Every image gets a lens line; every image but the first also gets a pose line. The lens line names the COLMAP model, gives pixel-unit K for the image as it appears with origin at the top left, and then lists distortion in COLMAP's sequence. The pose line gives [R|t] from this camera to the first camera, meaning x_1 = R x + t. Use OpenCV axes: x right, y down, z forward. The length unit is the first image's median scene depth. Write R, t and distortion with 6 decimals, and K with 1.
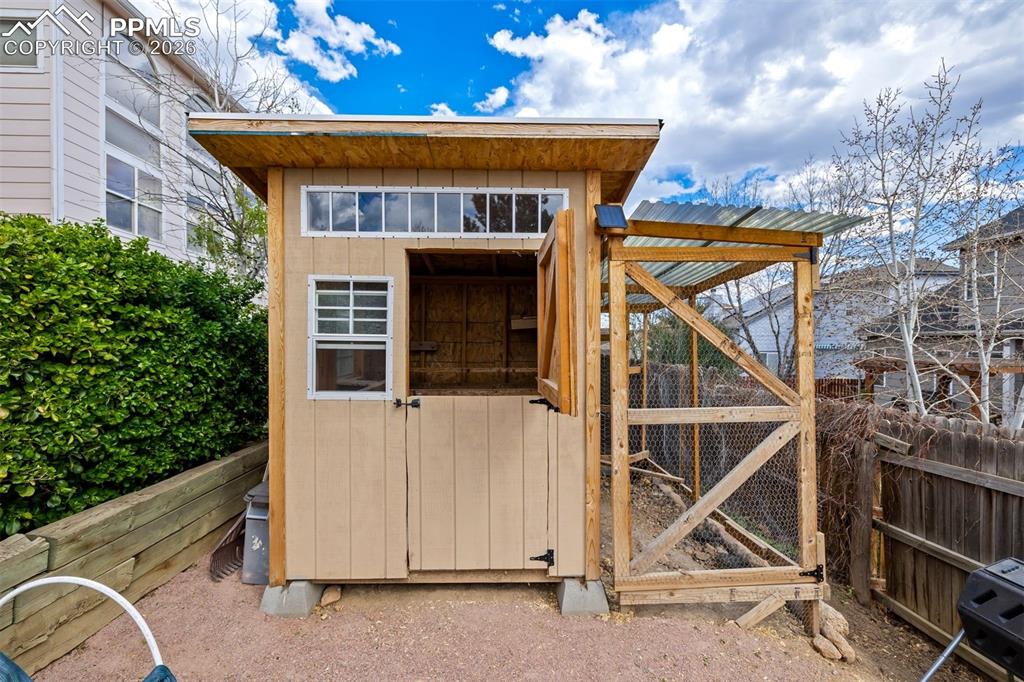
lens RADIAL K [[437.6, 0, 515.2], [0, 437.6, 354.5], [0, 0, 1]] dist [-0.002134, -0.000345]
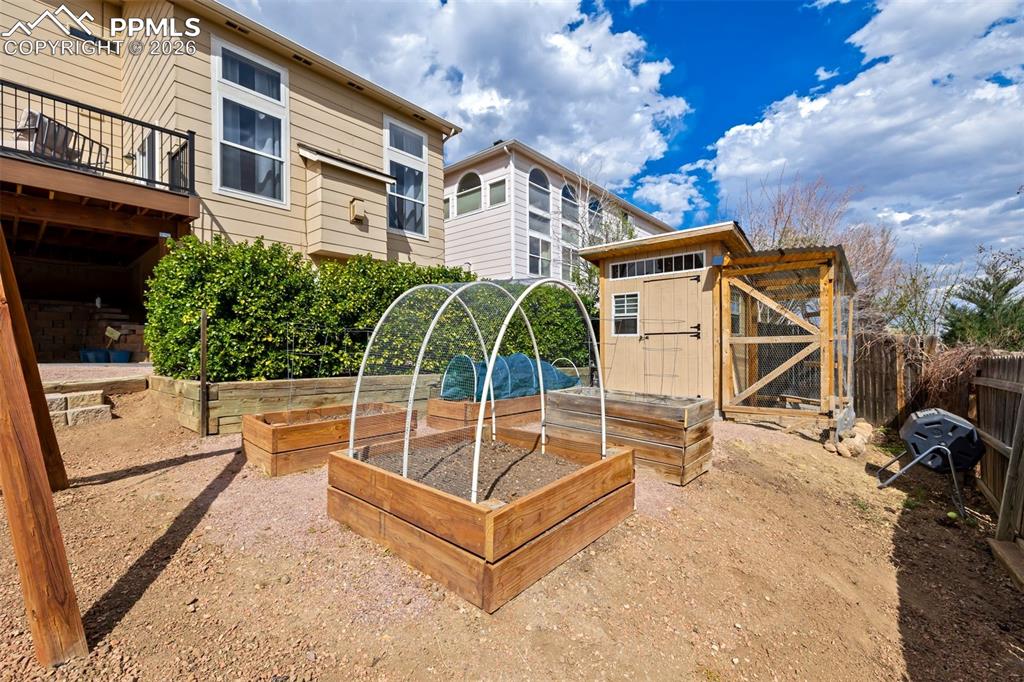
lens RADIAL K [[437.6, 0, 515.2], [0, 437.6, 354.5], [0, 0, 1]] dist [-0.002134, -0.000345]
pose [[0.754836, 0.001360, -0.655913, 0.971185], [0.000306, 0.999997, 0.002426, 0.218449], [0.655914, -0.002032, 0.754833, -1.652713]]
